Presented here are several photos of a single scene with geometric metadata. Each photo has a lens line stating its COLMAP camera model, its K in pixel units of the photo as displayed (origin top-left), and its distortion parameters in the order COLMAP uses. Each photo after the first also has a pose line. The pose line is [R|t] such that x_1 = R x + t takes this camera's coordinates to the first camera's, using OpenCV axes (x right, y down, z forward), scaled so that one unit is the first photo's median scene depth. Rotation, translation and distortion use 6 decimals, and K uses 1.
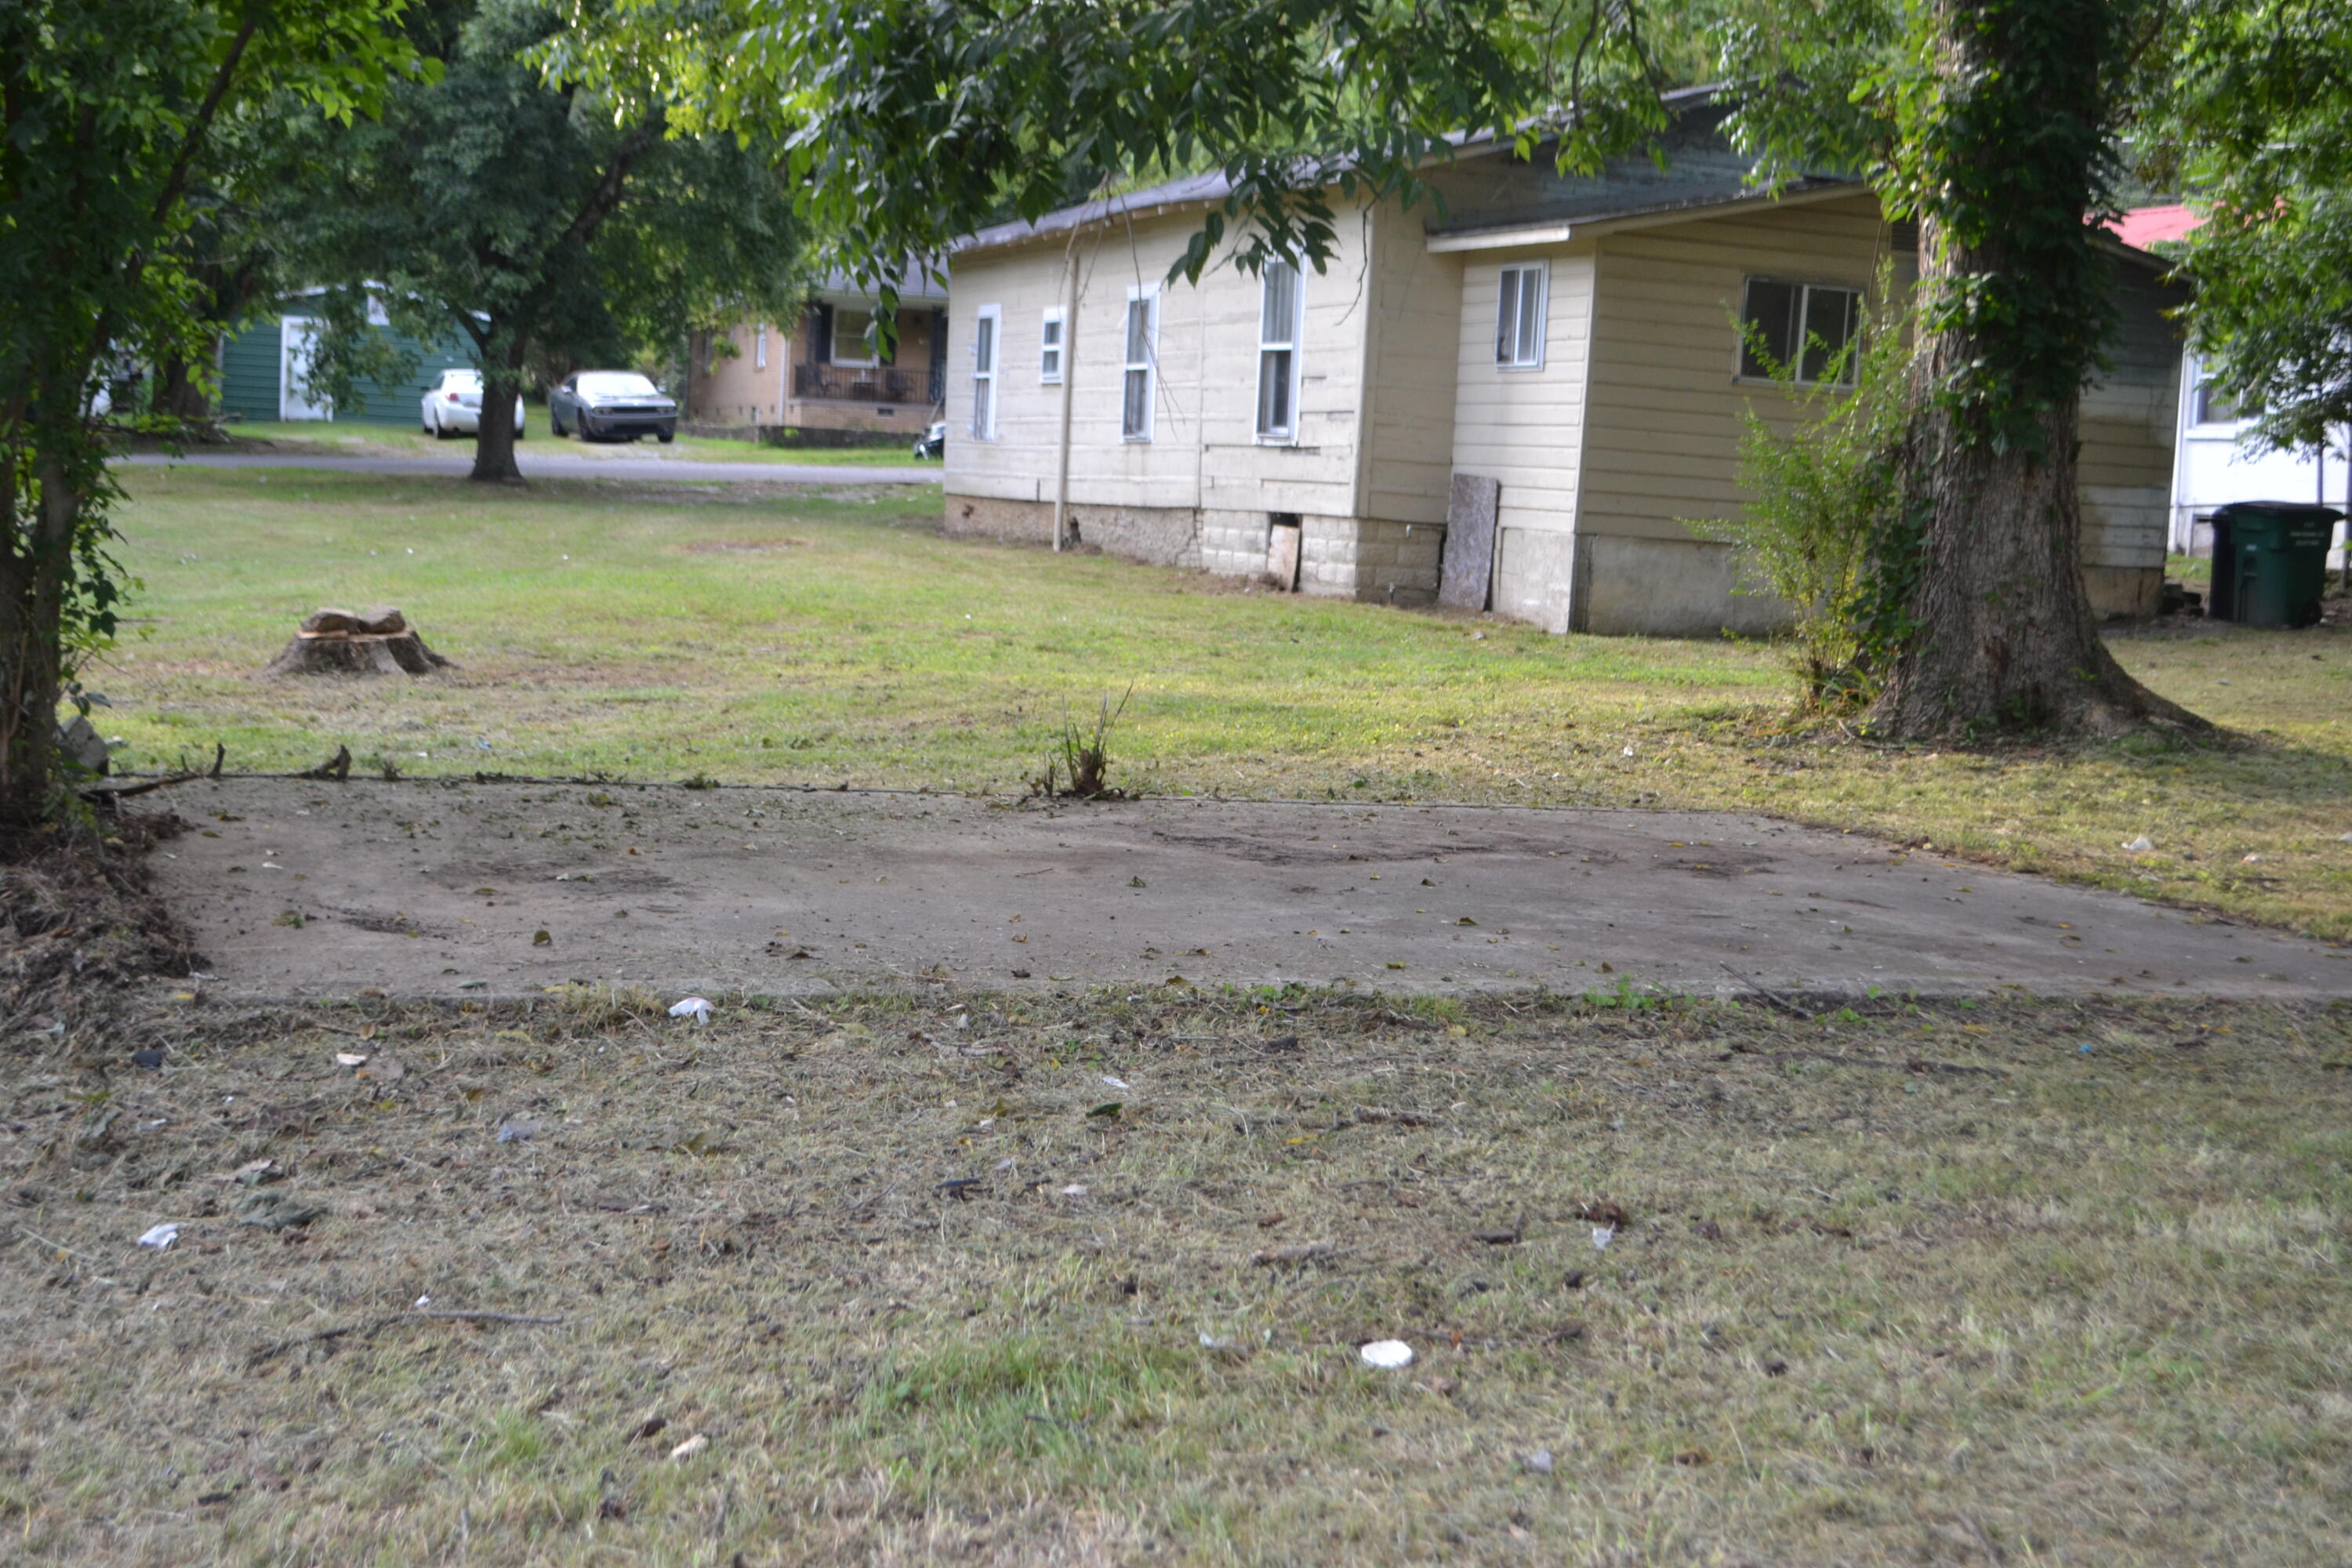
lens RADIAL K [[3126.7, 0, 1175.6], [0, 3126.7, 781.5], [0, 0, 1]] dist [0.040128, 0.000000]
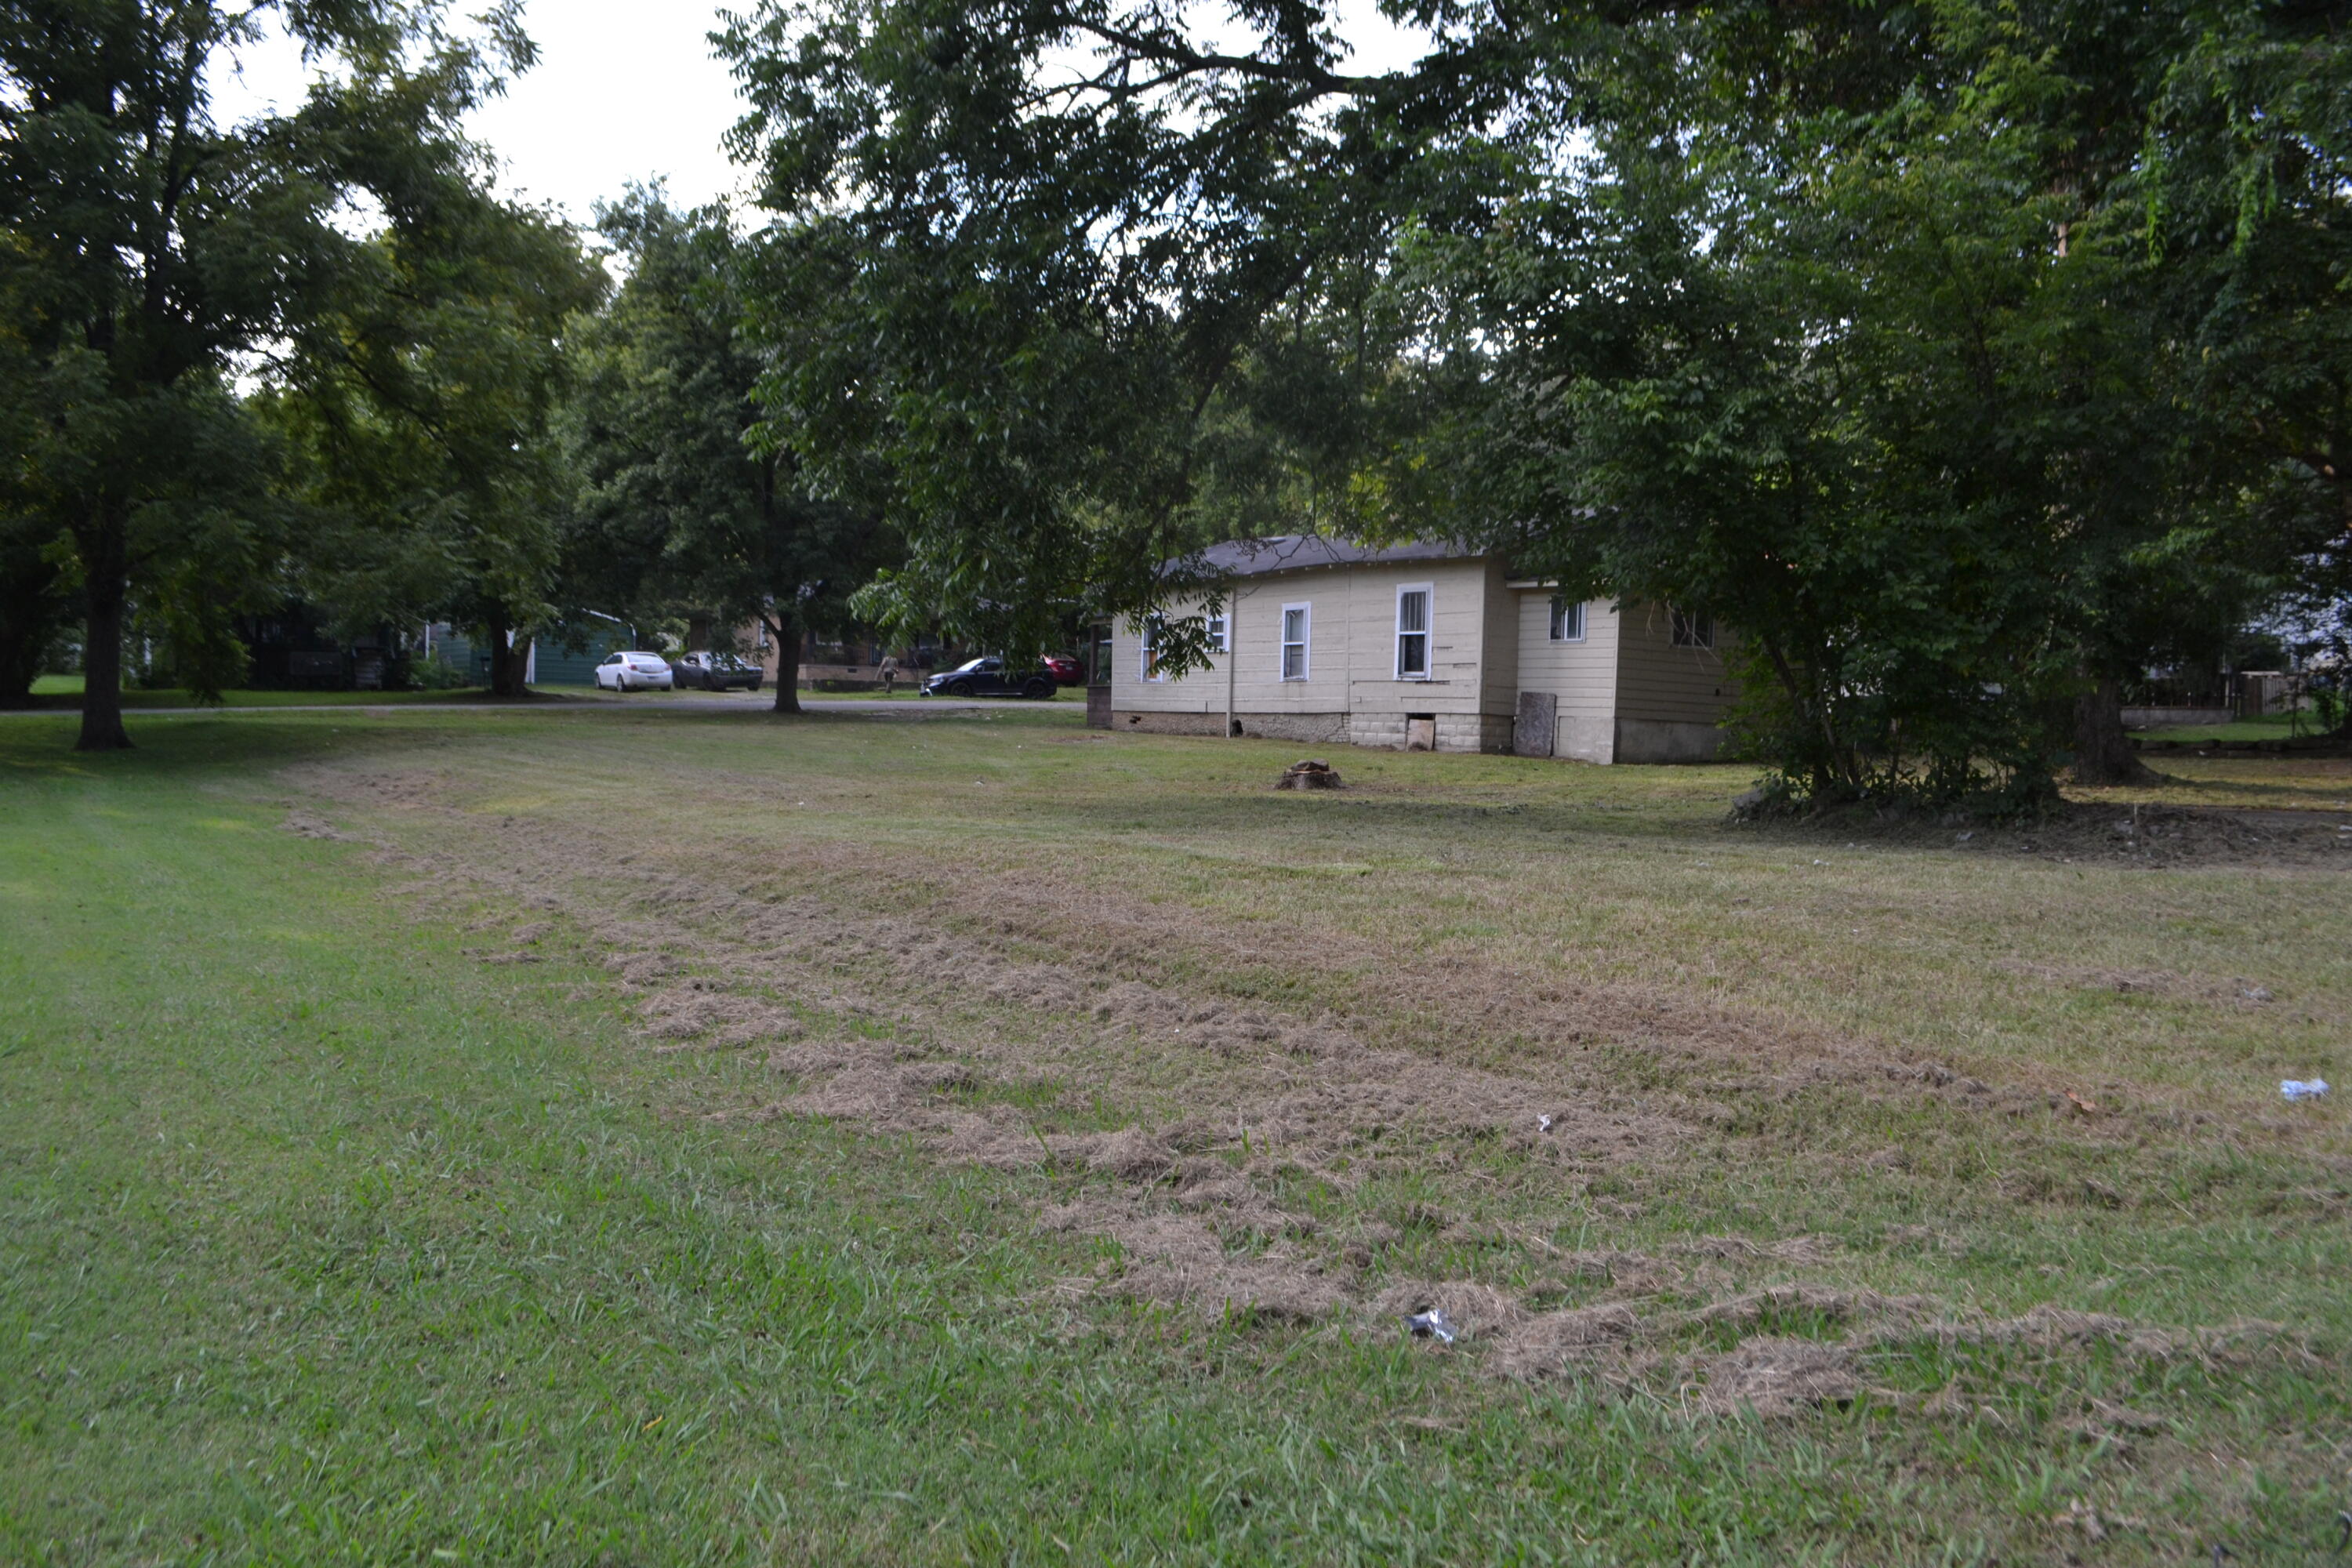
lens RADIAL K [[1898.3, 0, 1176.9], [0, 1898.3, 791.1], [0, 0, 1]] dist [-0.075823, -0.009449]
pose [[0.969144, -0.036911, 0.243718, -0.429986], [0.048995, 0.997842, -0.043706, 0.012281], [-0.241578, 0.054298, 0.968861, -0.170540]]
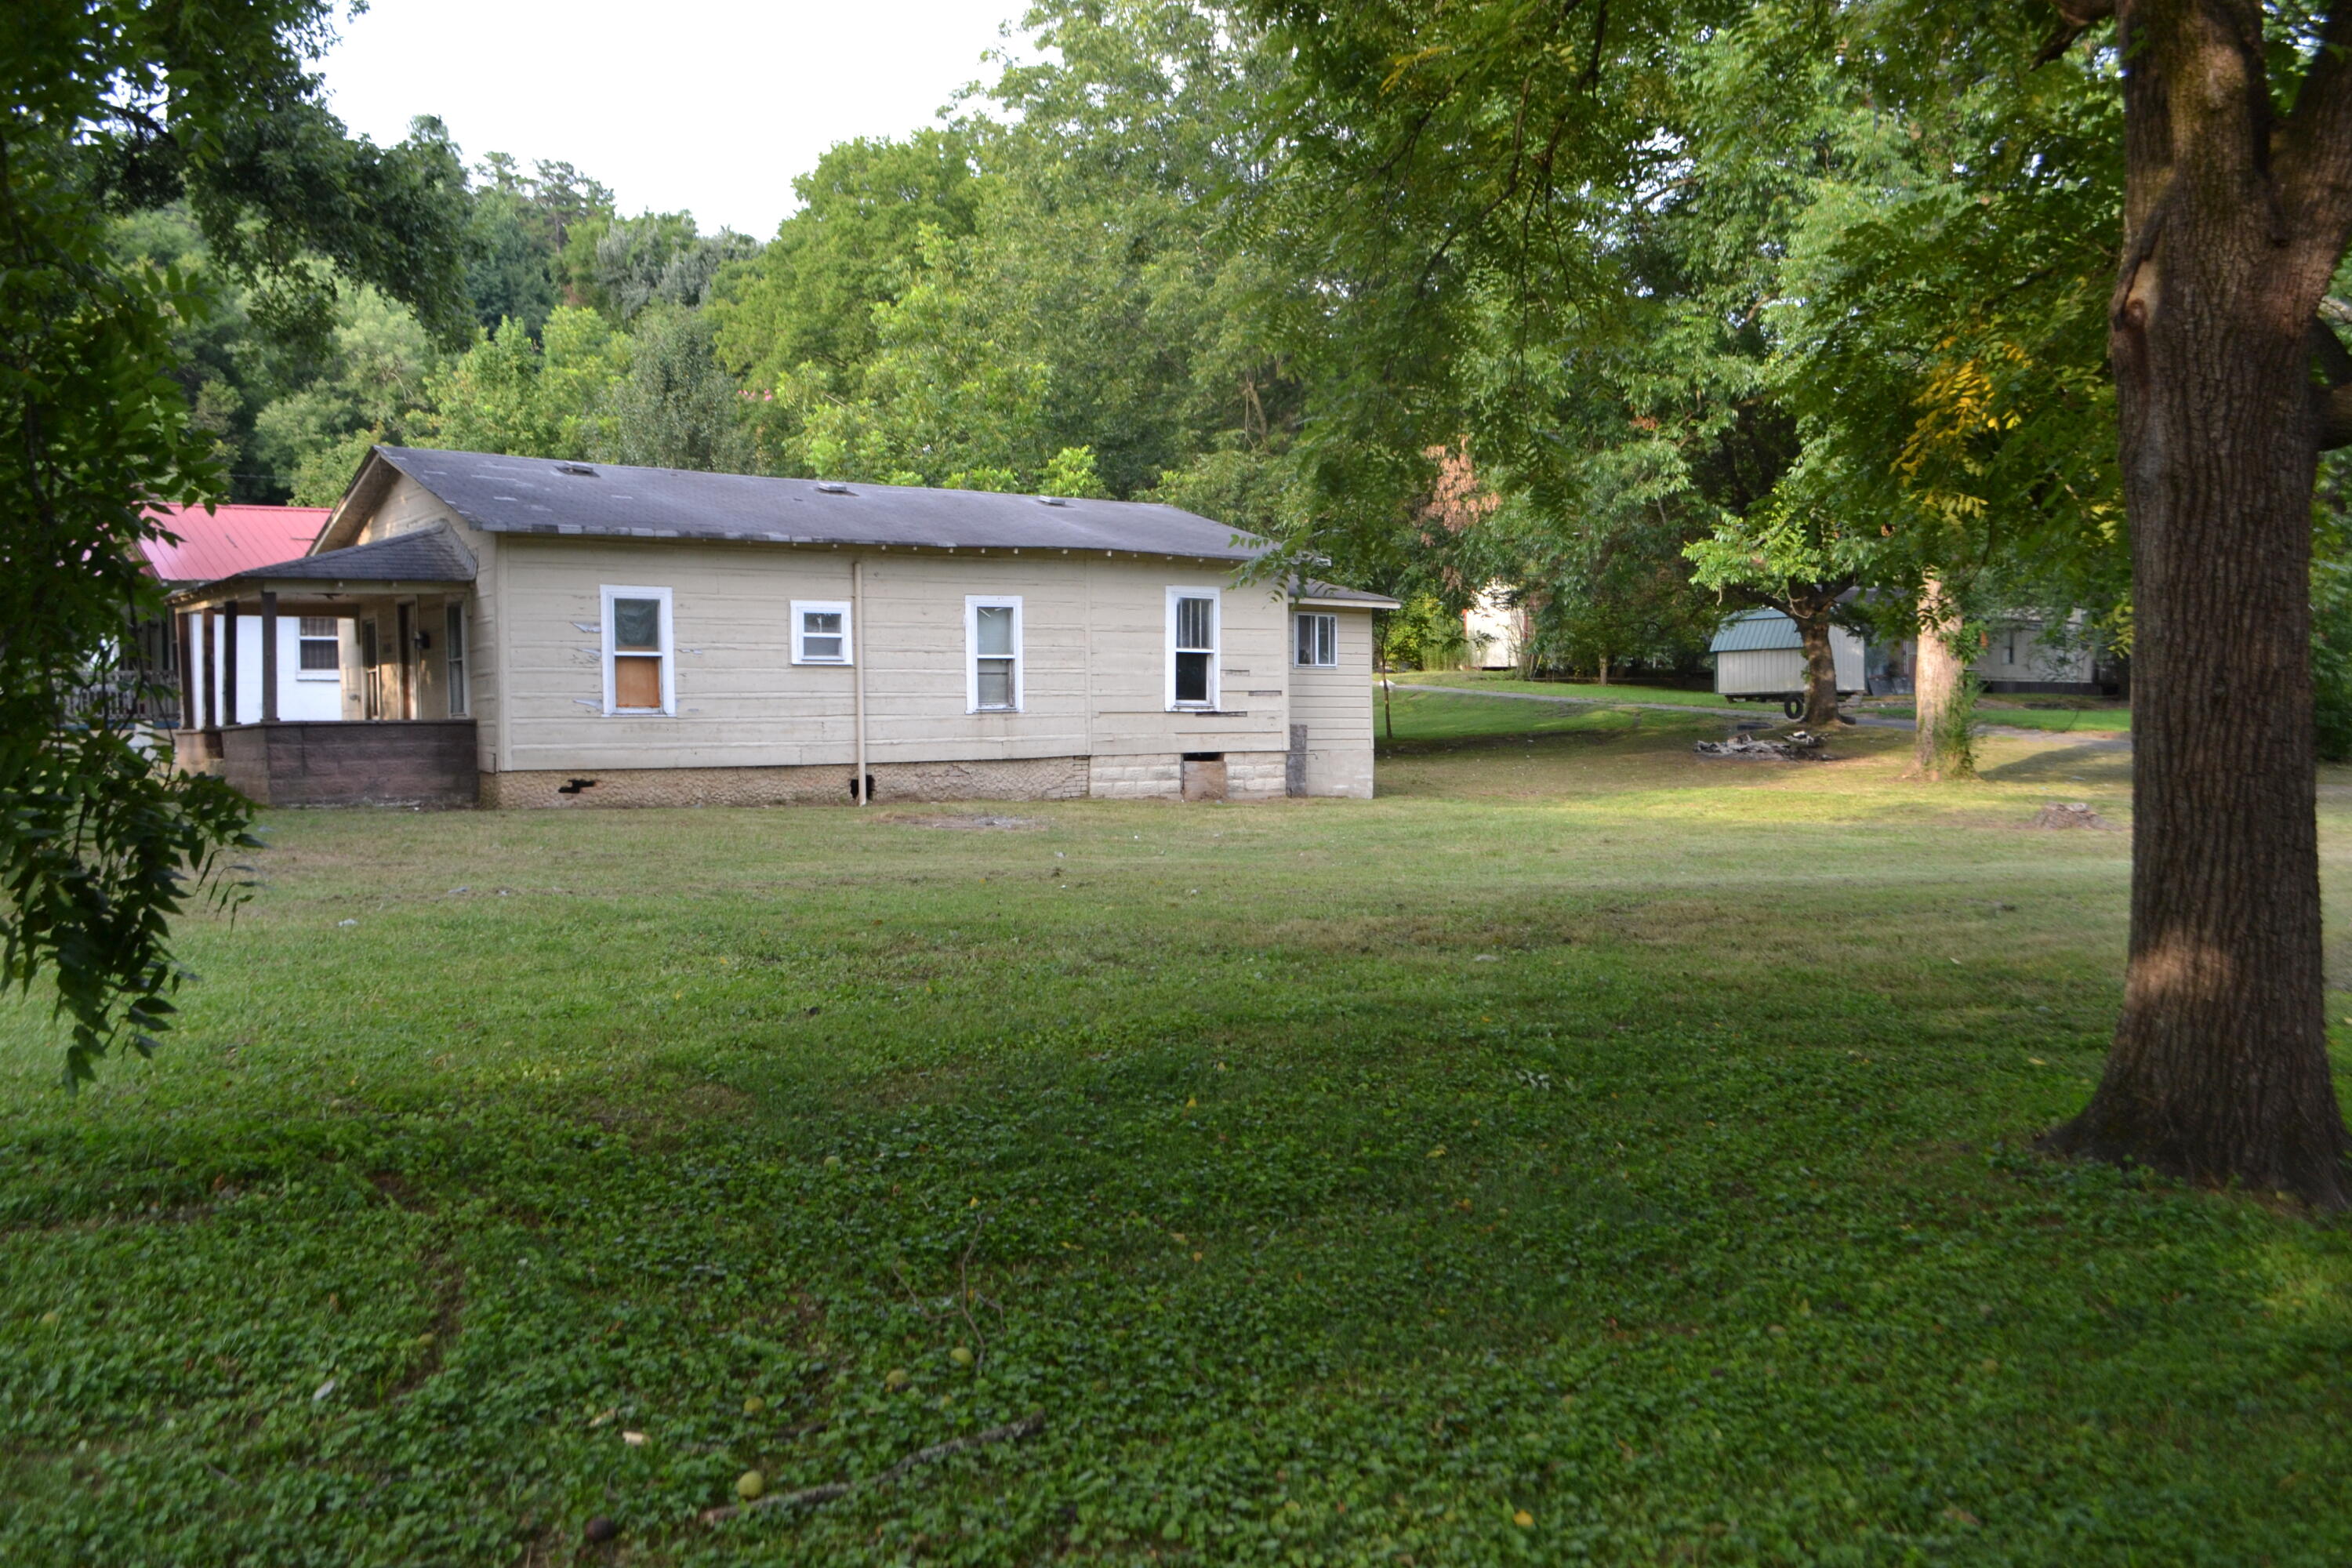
lens RADIAL K [[2022.9, 0, 1177.7], [0, 2022.9, 776.1], [0, 0, 1]] dist [-0.000857, -0.000087]
pose [[-0.274841, -0.068805, 0.959025, -0.975592], [0.089604, 0.991263, 0.096797, -0.177731], [-0.957305, 0.112536, -0.266274, 1.301204]]
